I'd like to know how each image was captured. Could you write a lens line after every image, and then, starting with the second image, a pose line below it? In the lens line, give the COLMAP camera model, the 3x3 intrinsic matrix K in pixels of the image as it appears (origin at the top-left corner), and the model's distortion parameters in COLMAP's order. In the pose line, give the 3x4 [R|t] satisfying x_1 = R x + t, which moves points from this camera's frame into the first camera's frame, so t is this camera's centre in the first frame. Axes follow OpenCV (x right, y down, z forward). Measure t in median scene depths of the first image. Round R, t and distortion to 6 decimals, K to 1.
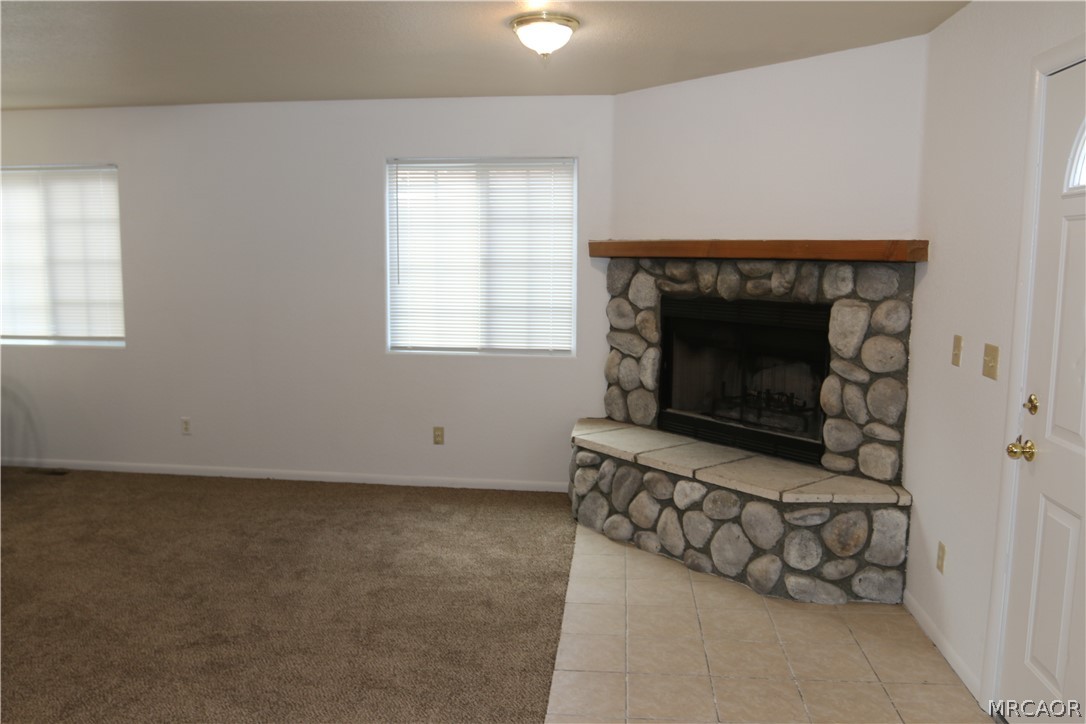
lens RADIAL K [[850.6, 0, 543.0], [0, 850.6, 362.0], [0, 0, 1]] dist [-0.085765, 0.055261]
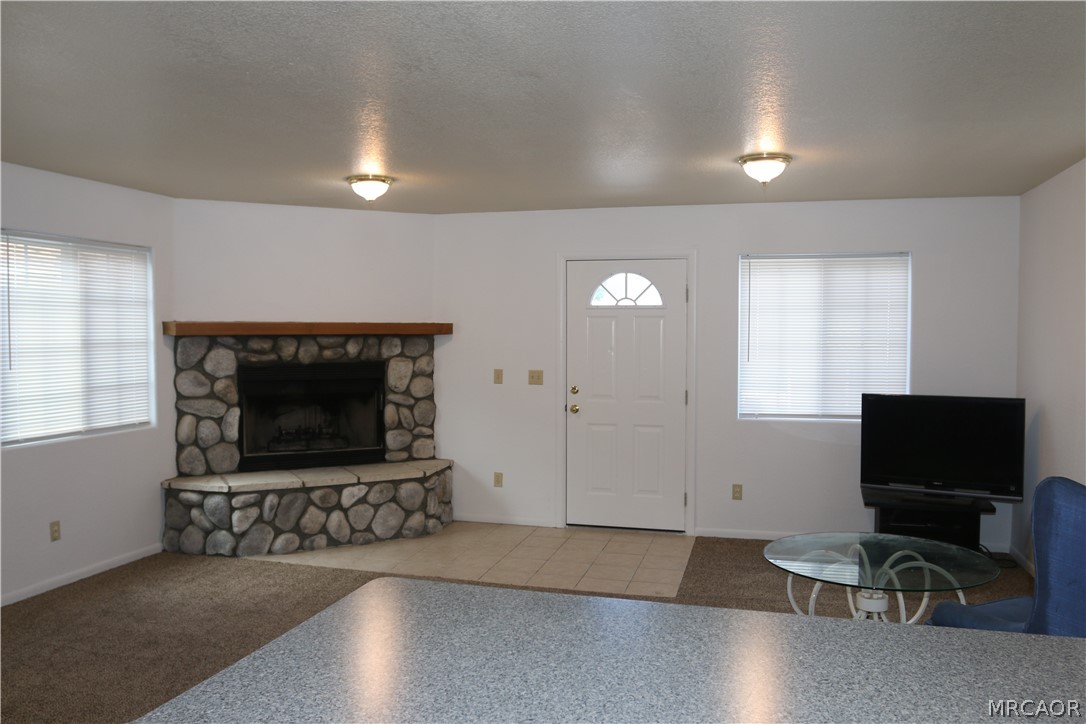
lens RADIAL K [[850.6, 0, 543.0], [0, 850.6, 362.0], [0, 0, 1]] dist [-0.085765, 0.055261]
pose [[0.170305, -0.045364, 0.984347, -1.132306], [0.127100, 0.991606, 0.023708, -0.061584], [-0.977160, 0.121073, 0.174641, 0.373812]]
